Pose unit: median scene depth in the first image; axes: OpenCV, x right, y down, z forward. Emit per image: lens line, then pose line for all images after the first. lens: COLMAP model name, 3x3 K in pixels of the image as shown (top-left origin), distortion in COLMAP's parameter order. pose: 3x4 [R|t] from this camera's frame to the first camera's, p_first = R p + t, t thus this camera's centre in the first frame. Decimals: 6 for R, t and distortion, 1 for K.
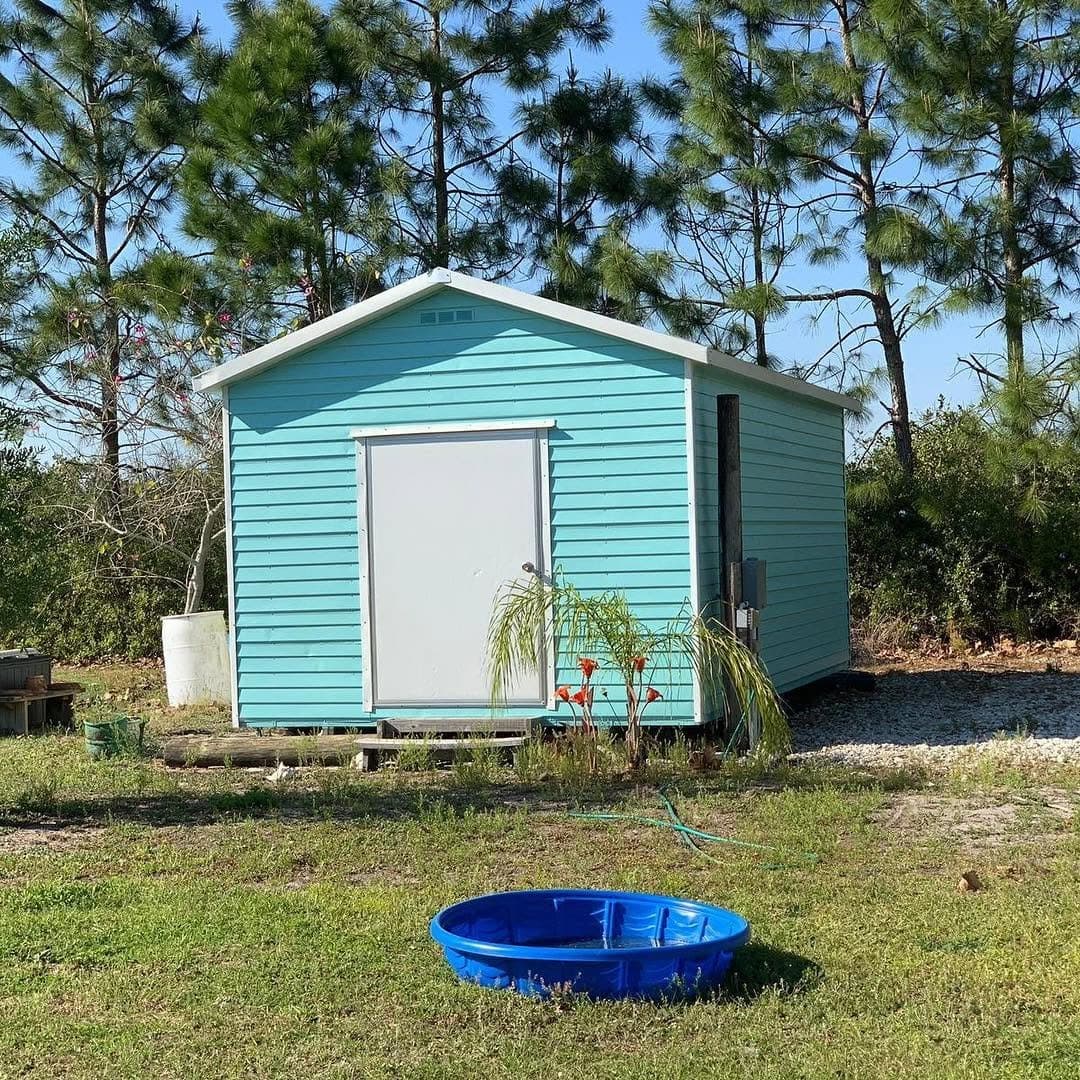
lens RADIAL K [[2211.5, 0, 540.0], [0, 2211.5, 540.0], [0, 0, 1]] dist [-0.095634, 1.809468]
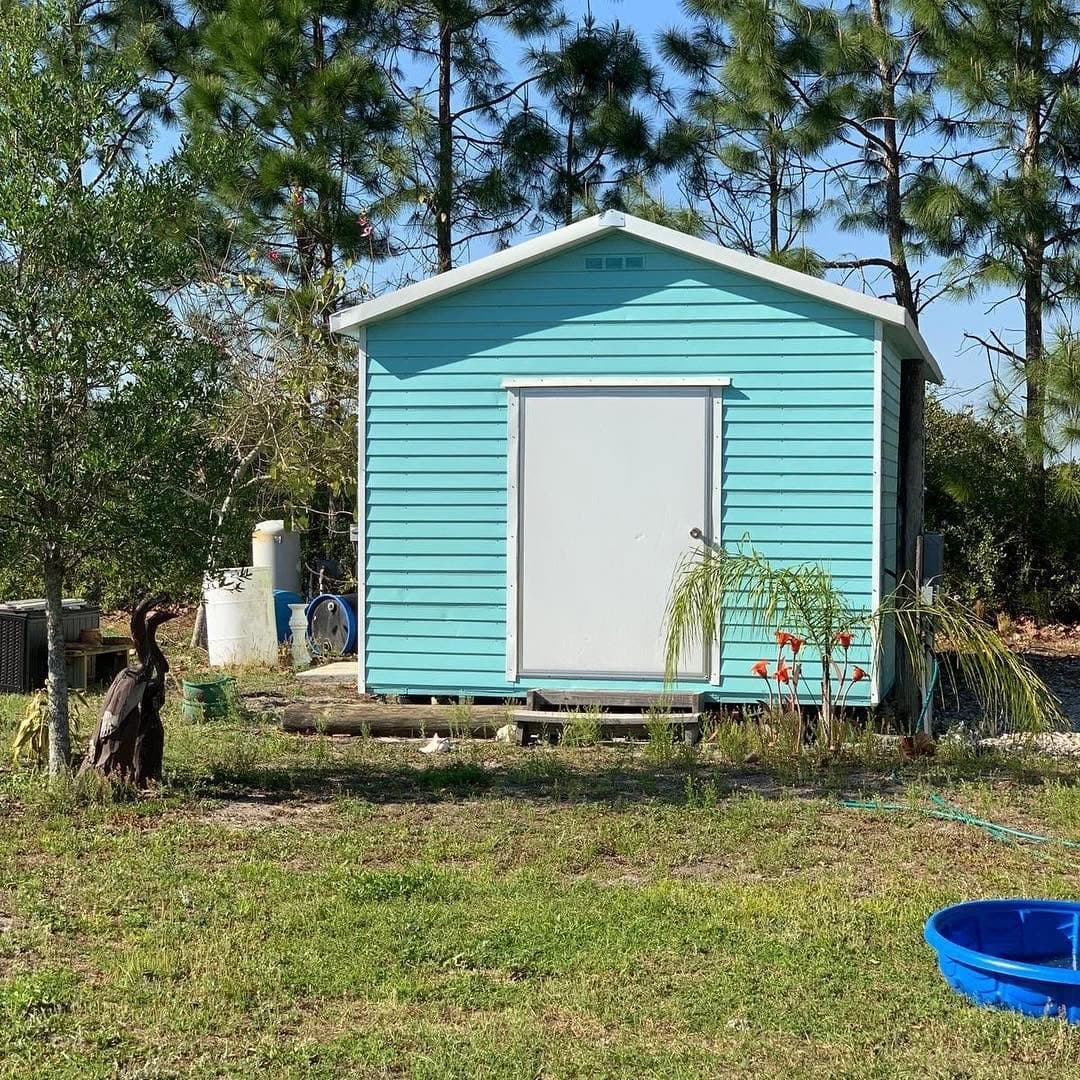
lens RADIAL K [[2194.1, 0, 540.0], [0, 2194.1, 540.0], [0, 0, 1]] dist [-0.047811, 0.859110]
pose [[0.994524, 0.035951, 0.098134, -0.159056], [-0.037560, 0.999188, 0.014599, 0.003998], [-0.097529, -0.018205, 0.995066, 0.074547]]
